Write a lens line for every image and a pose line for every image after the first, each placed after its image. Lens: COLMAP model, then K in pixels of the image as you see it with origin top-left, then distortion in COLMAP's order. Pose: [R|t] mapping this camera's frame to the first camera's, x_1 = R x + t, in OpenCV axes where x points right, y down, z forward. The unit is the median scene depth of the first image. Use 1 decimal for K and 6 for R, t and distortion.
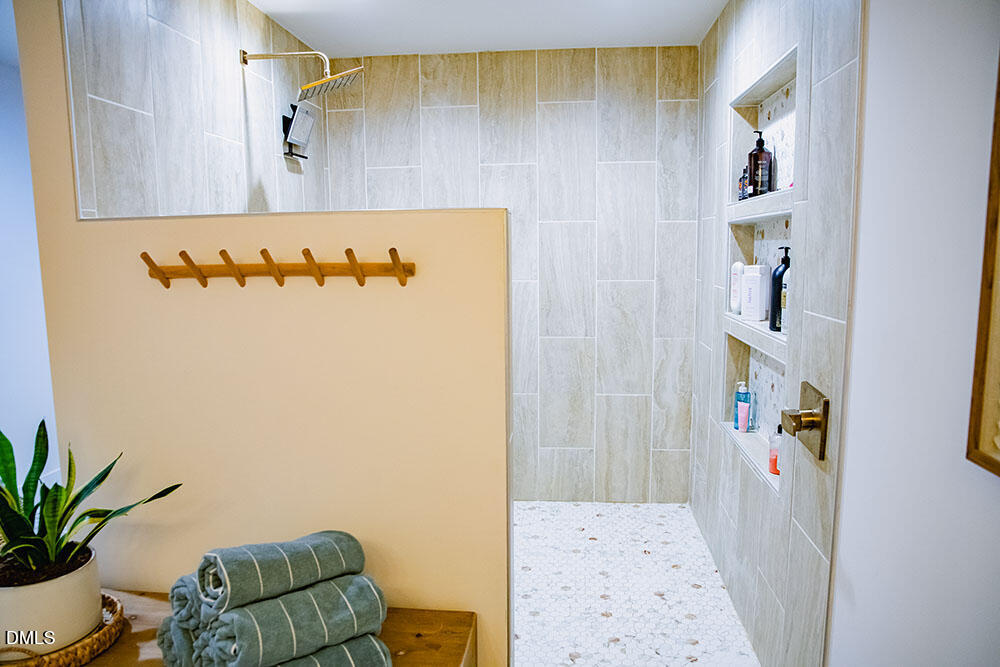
lens RADIAL K [[695.5, 0, 500.8], [0, 695.5, 342.7], [0, 0, 1]] dist [-0.066494, 0.042402]
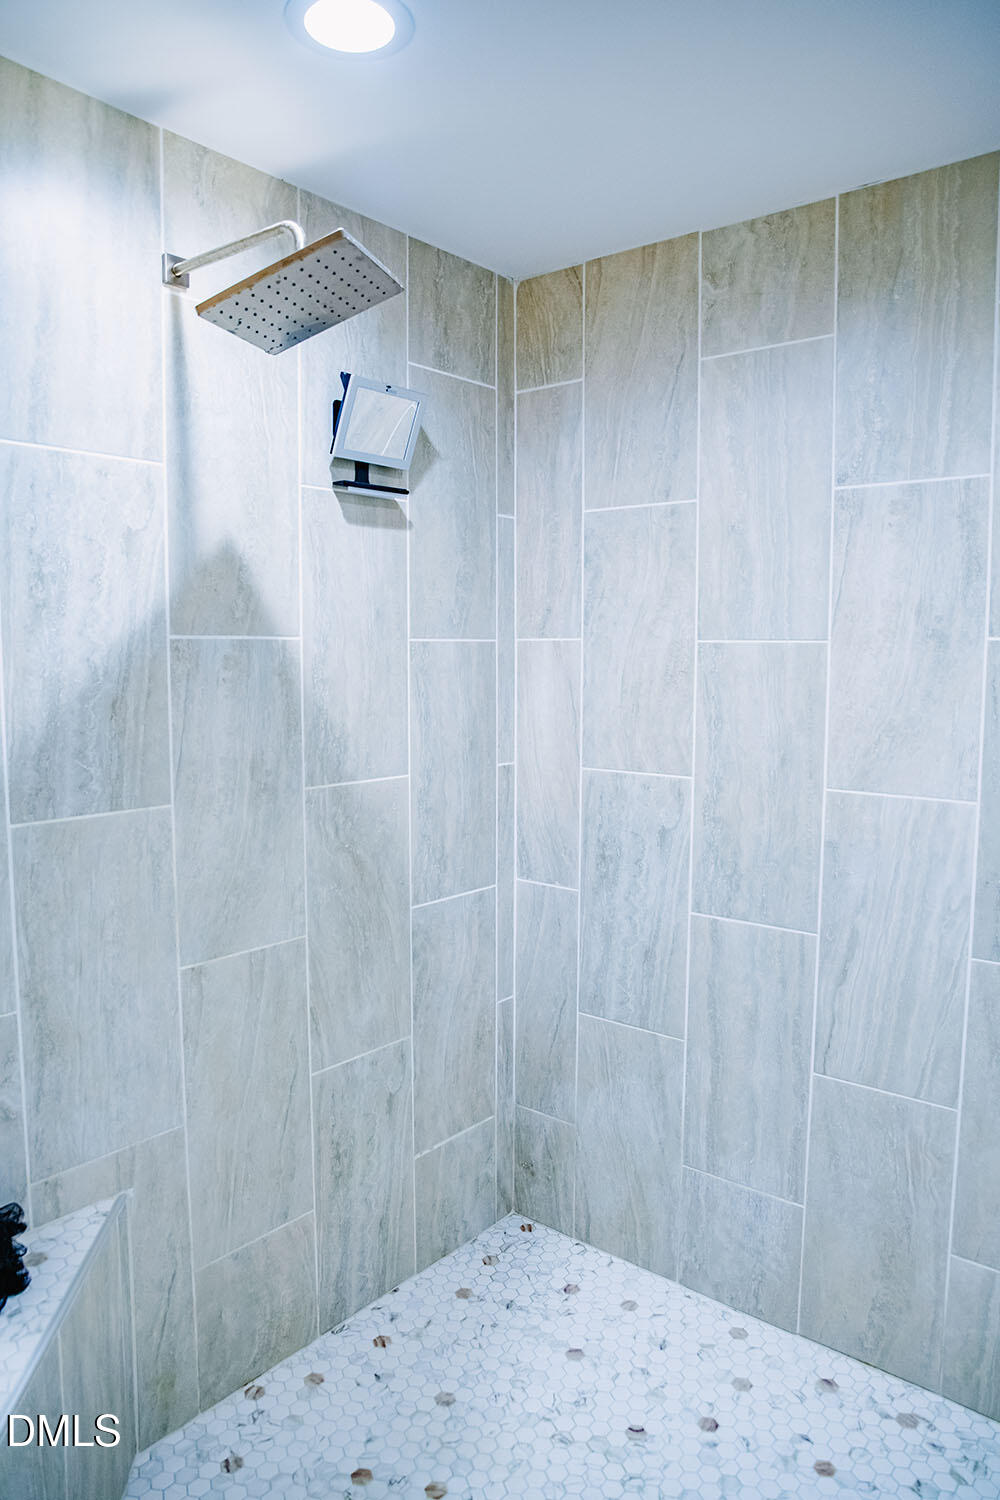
lens RADIAL K [[1043.2, 0, 496.6], [0, 1043.2, 748.3], [0, 0, 1]] dist [-0.066494, 0.042402]
pose [[0.835987, 0.069913, -0.544277, 0.154097], [-0.091491, 0.995726, -0.012625, -0.101447], [0.541068, 0.060351, 0.838810, 0.487522]]
